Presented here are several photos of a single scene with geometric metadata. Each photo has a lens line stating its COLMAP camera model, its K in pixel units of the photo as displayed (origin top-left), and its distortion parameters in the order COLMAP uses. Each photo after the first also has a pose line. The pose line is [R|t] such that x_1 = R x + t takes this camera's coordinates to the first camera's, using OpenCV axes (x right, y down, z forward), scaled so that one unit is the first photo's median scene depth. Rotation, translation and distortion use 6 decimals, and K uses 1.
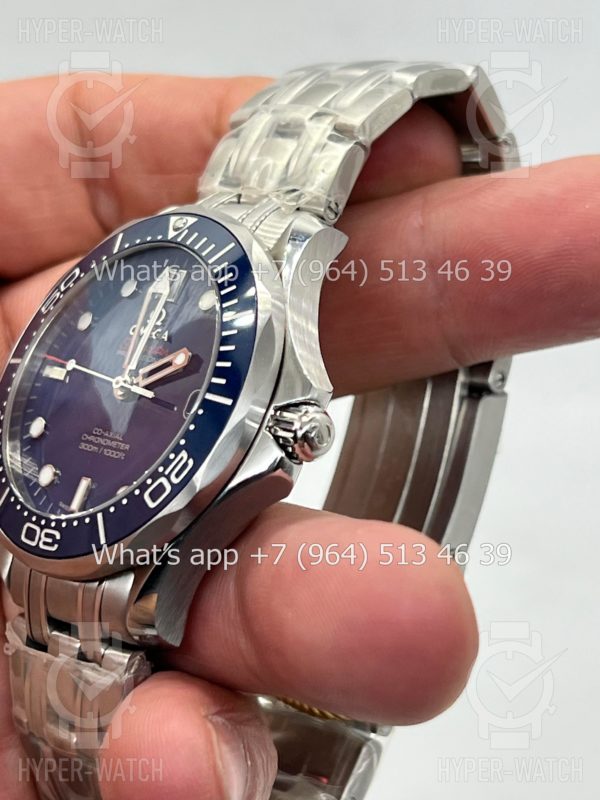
lens RADIAL K [[1901.3, 0, 300.0], [0, 1901.3, 400.0], [0, 0, 1]] dist [0.139011, 0.425898]
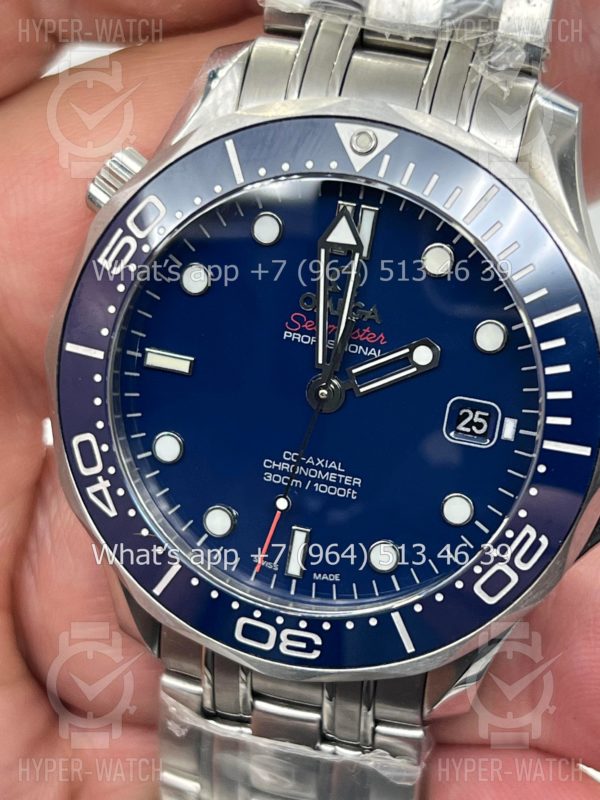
lens RADIAL K [[1783.7, 0, 317.2], [0, 1783.7, 398.3], [0, 0, 1]] dist [0.419587, 0.340368]
pose [[0.840550, -0.317675, 0.438815, -0.388943], [0.050880, 0.852731, 0.519866, -0.351128], [-0.539340, -0.414647, 0.732926, 0.540420]]
